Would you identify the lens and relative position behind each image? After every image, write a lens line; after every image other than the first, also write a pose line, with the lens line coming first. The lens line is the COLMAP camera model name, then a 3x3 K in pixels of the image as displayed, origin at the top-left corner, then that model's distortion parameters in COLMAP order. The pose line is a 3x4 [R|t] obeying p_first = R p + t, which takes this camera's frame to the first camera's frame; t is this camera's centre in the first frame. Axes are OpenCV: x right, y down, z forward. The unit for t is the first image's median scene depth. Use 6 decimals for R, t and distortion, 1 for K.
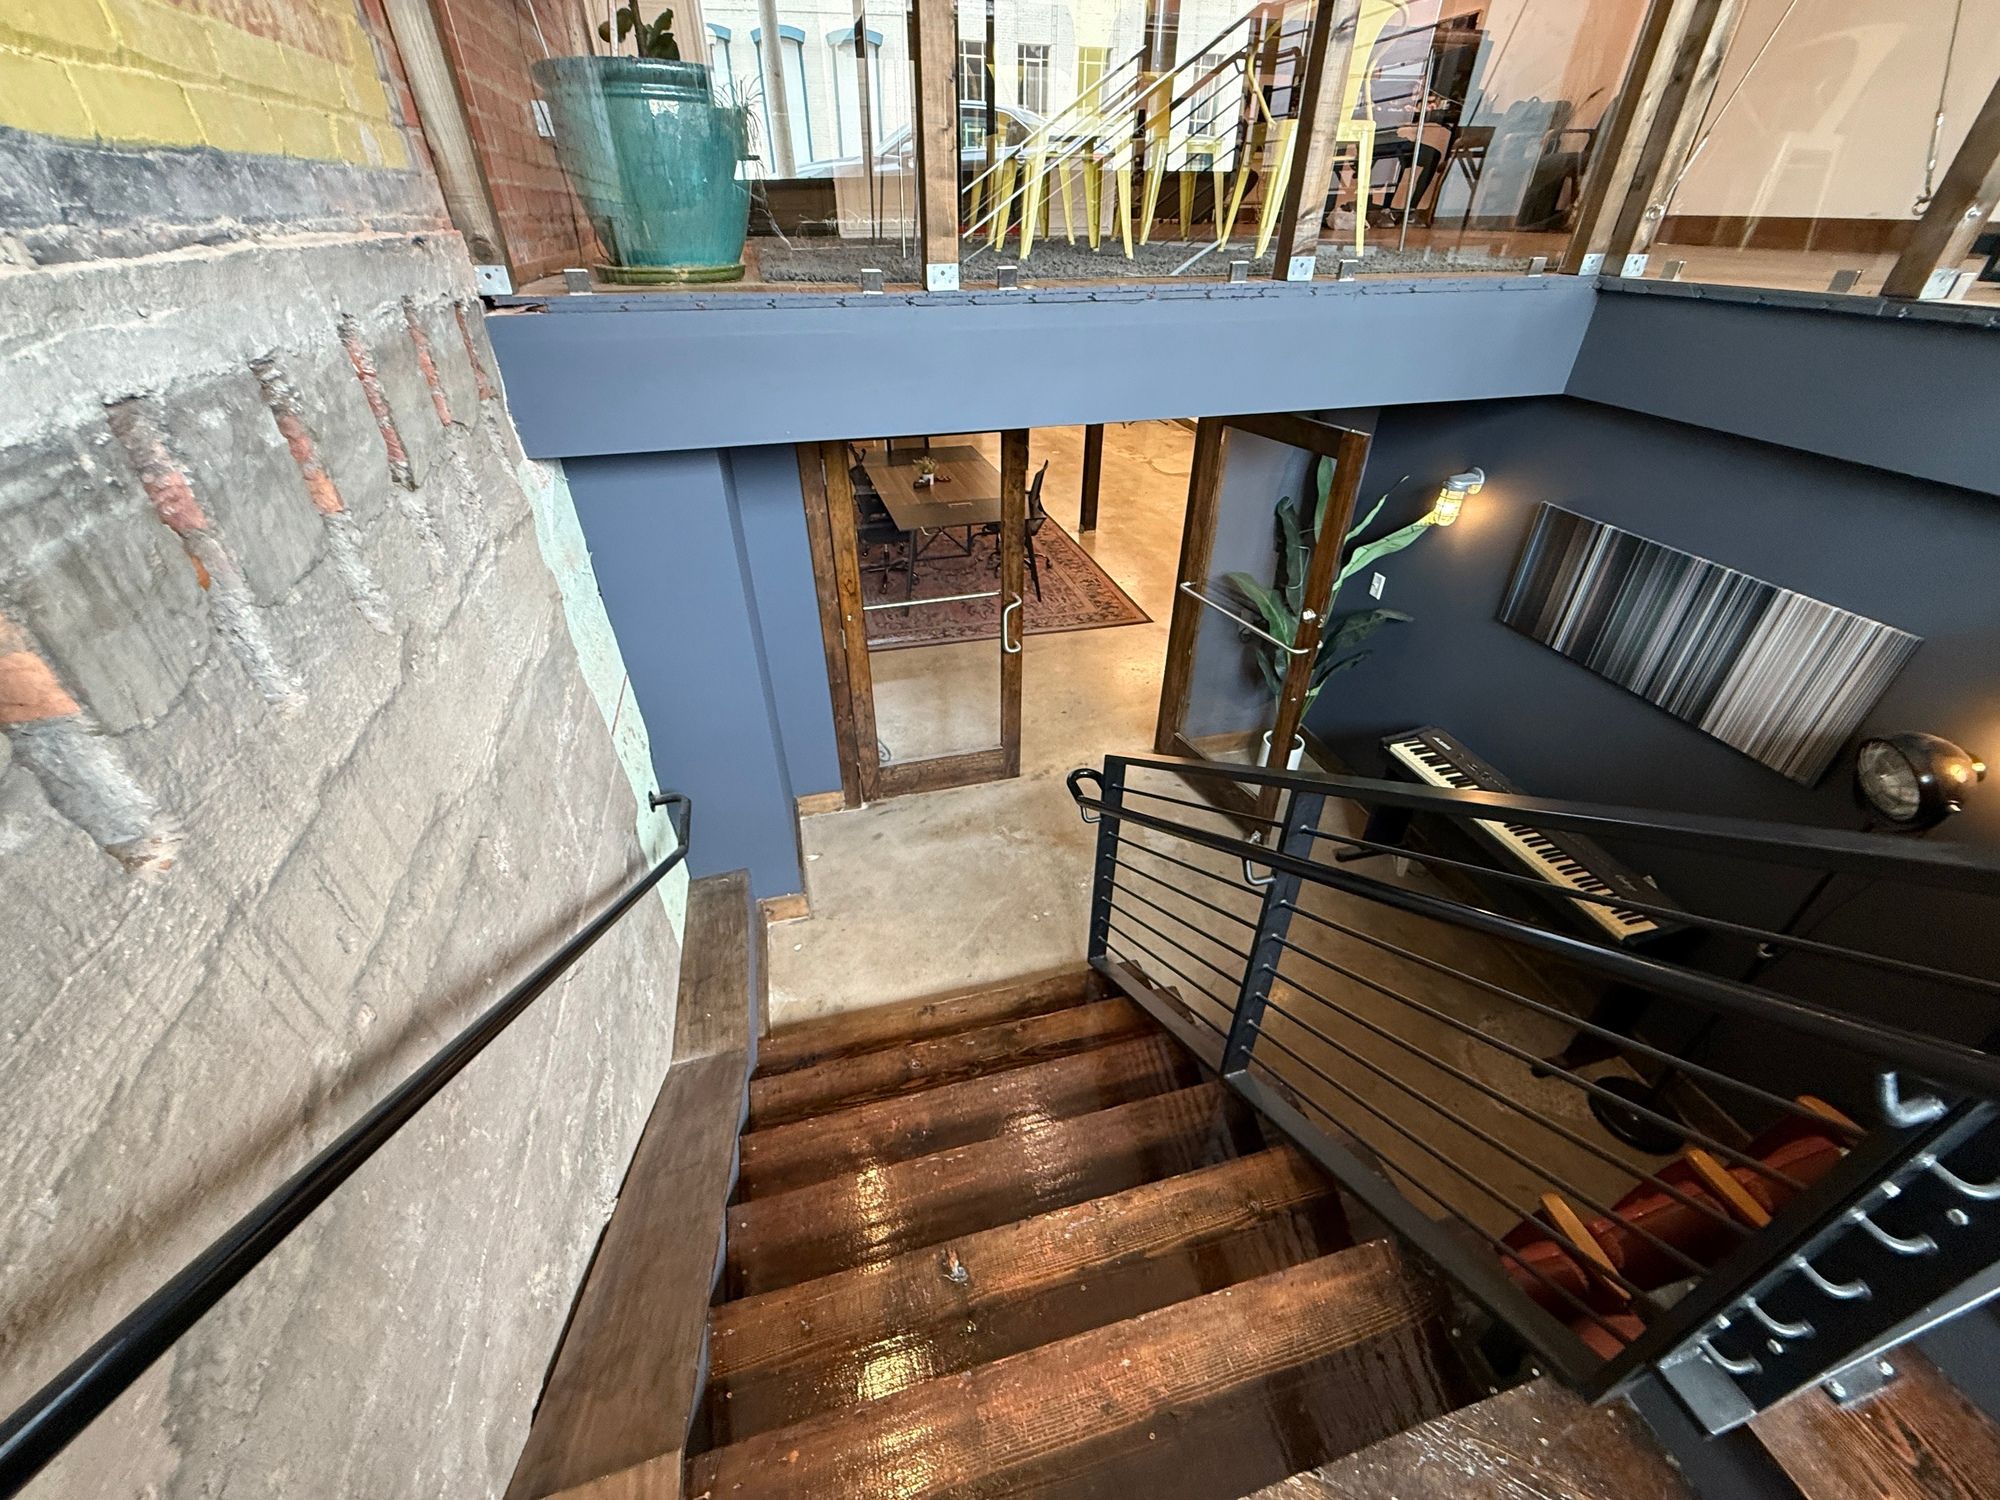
lens RADIAL K [[800.0, 0, 1000.0], [0, 800.0, 750.0], [0, 0, 1]] dist [-0.001426, 0.000604]
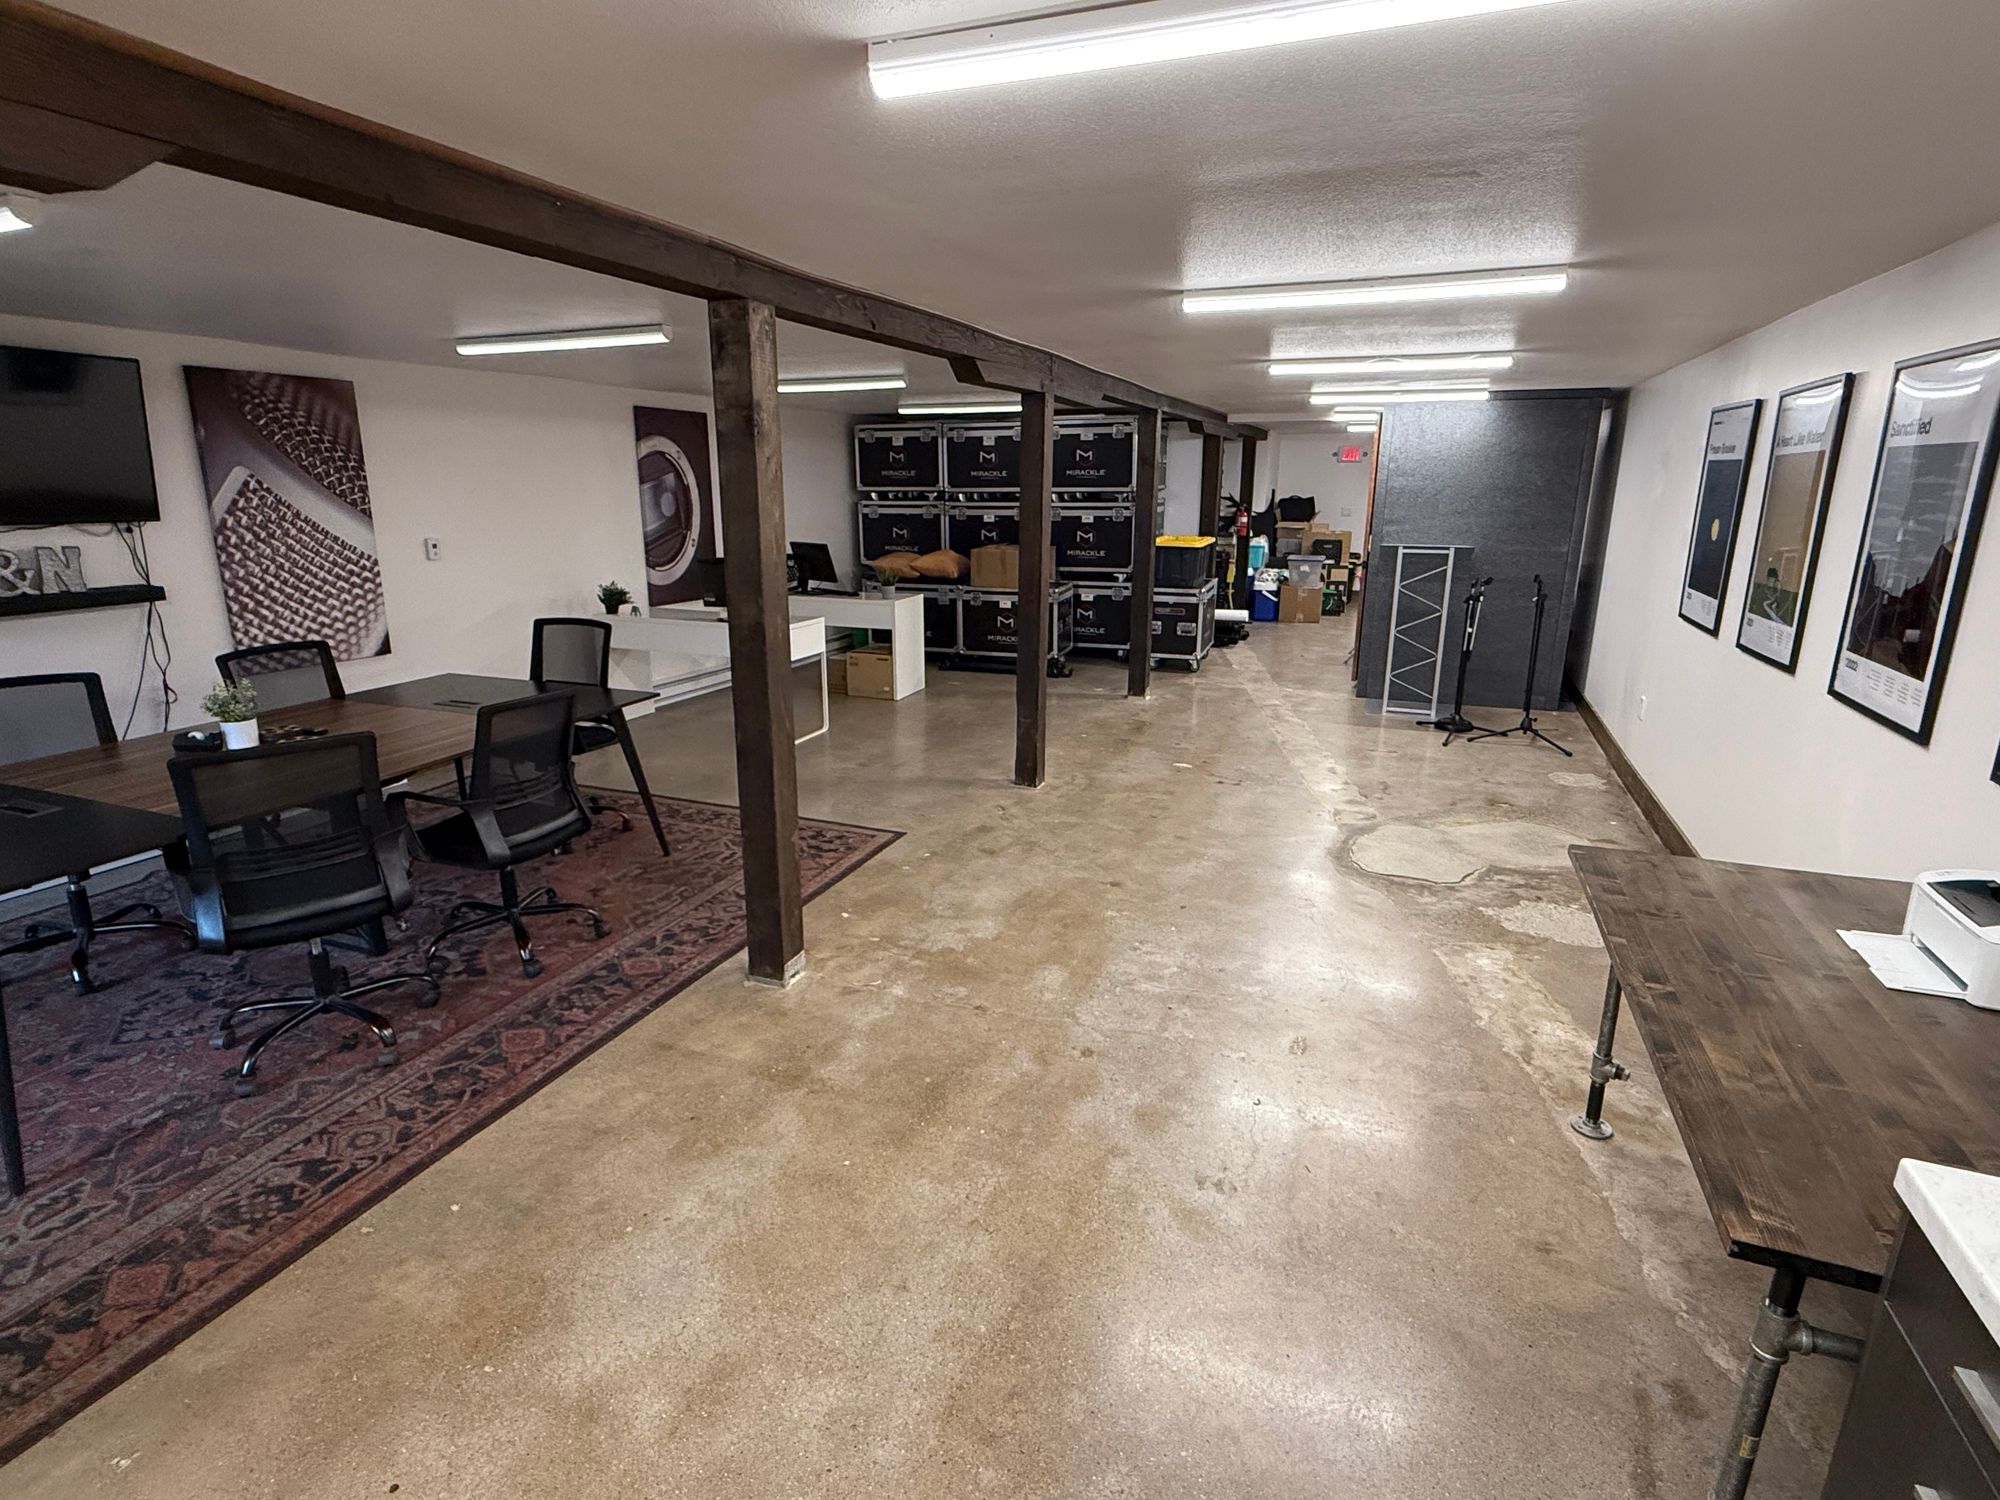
lens RADIAL K [[1019.9, 0, 1000.0], [0, 1019.9, 750.0], [0, 0, 1]] dist [0.000828, -0.001084]
pose [[0.800326, 0.155923, -0.578936, 0.438327], [-0.339923, 0.913410, -0.223907, -0.318357], [0.493894, 0.375992, 0.784027, 0.738962]]
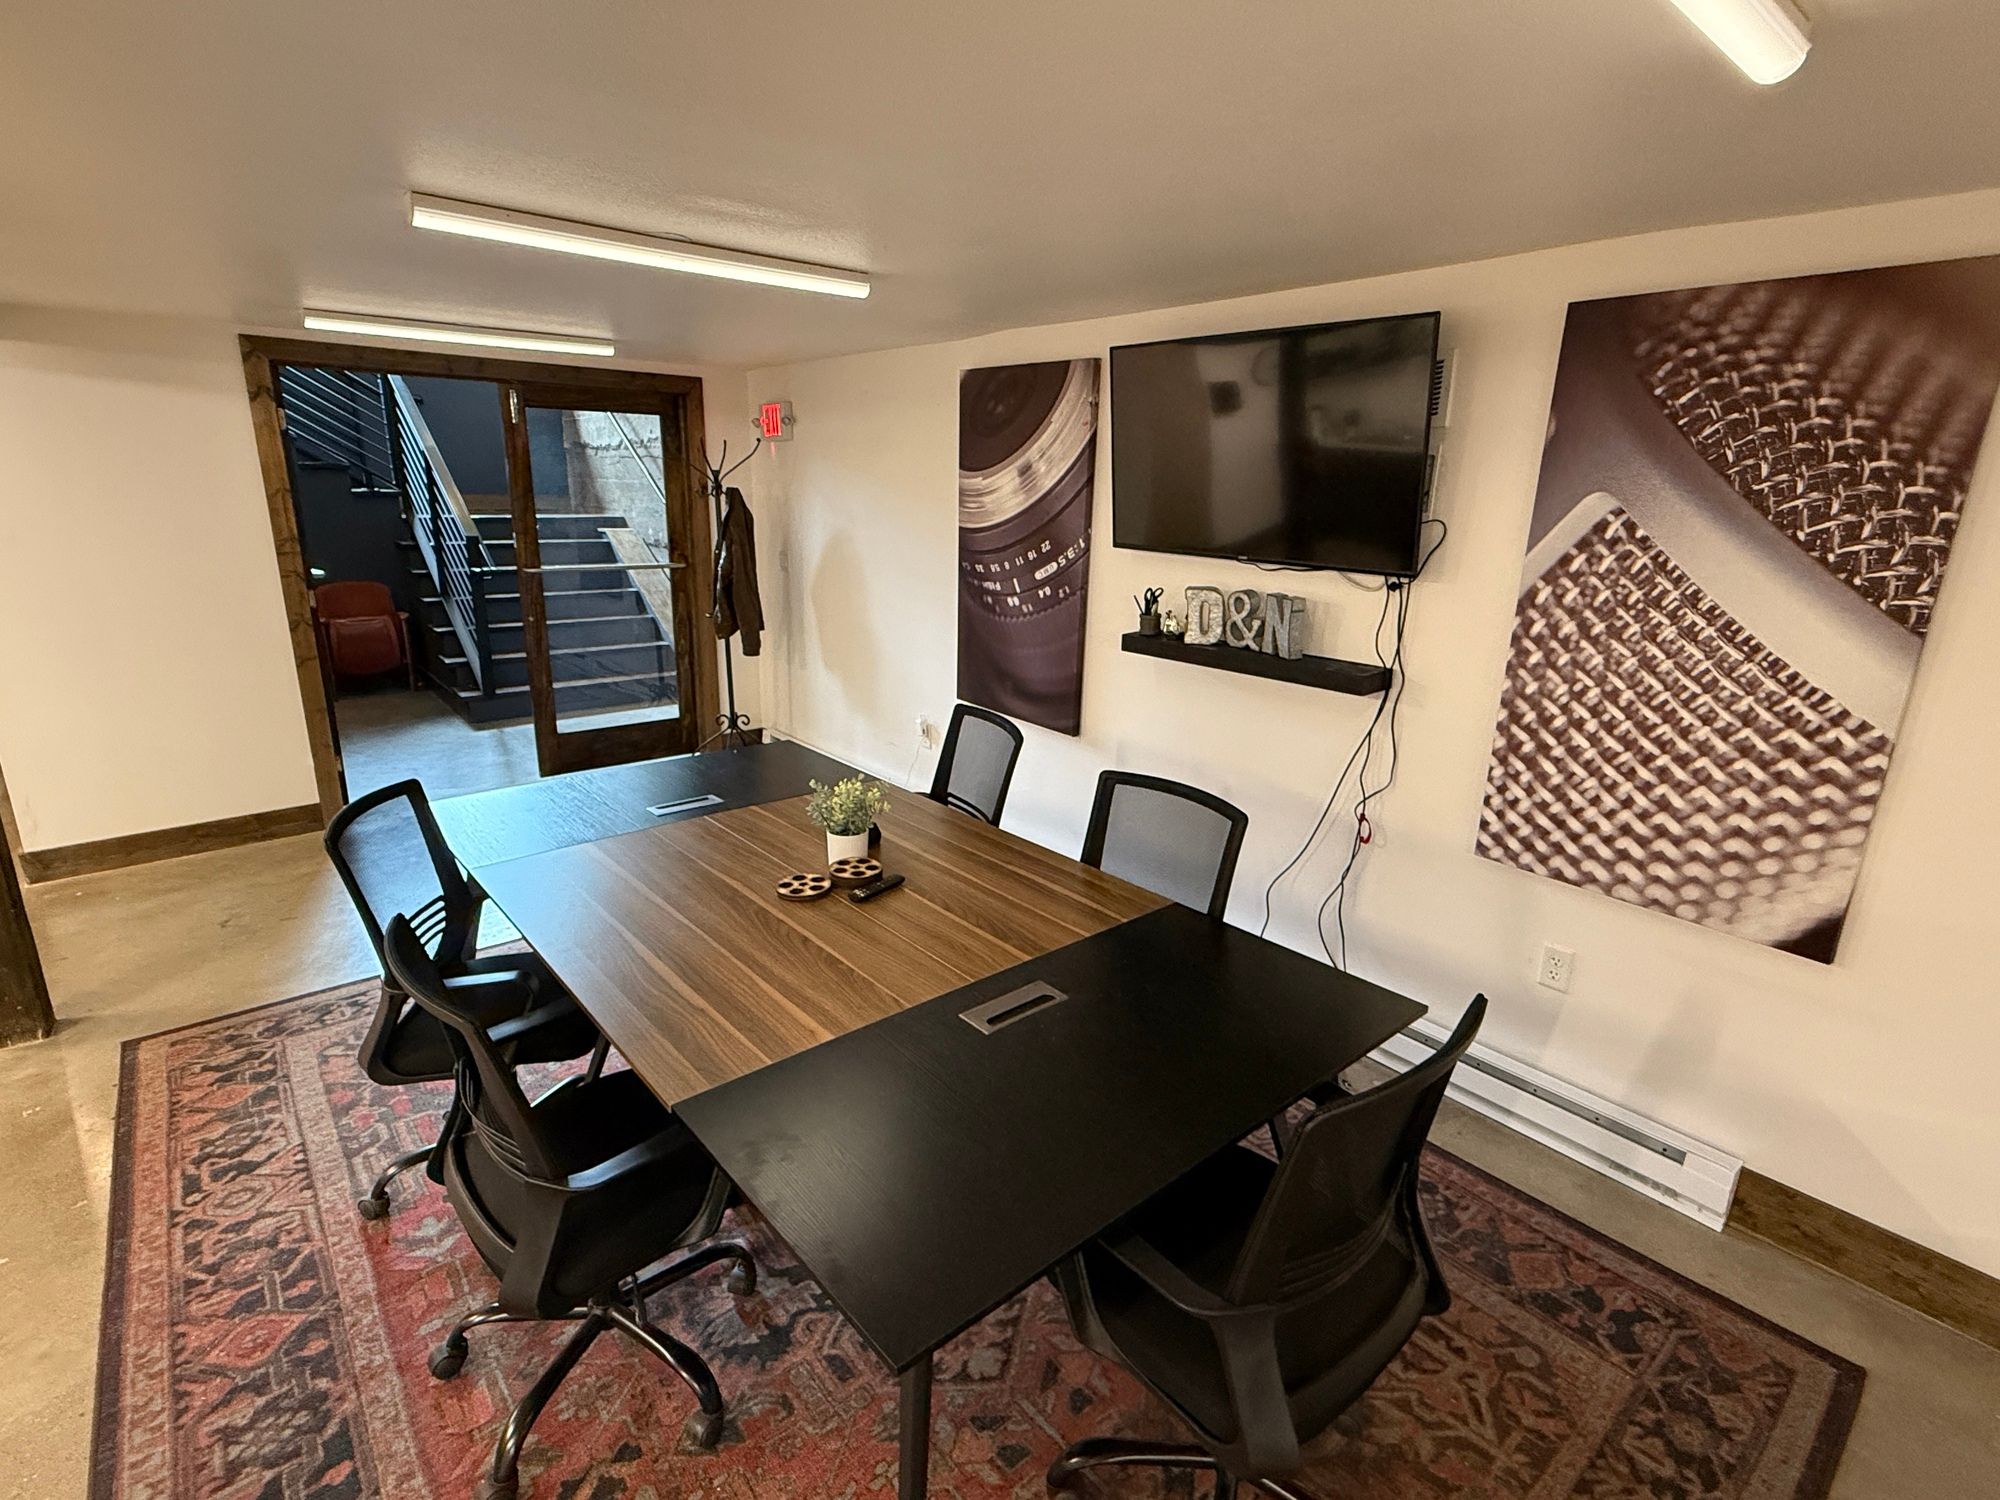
lens RADIAL K [[979.5, 0, 1000.0], [0, 979.5, 750.0], [0, 0, 1]] dist [0.001243, 0.000246]
pose [[-0.910141, 0.091937, -0.403970, -0.003867], [-0.250165, 0.655288, 0.712752, -0.565930], [0.330245, 0.749763, -0.573405, 1.091240]]
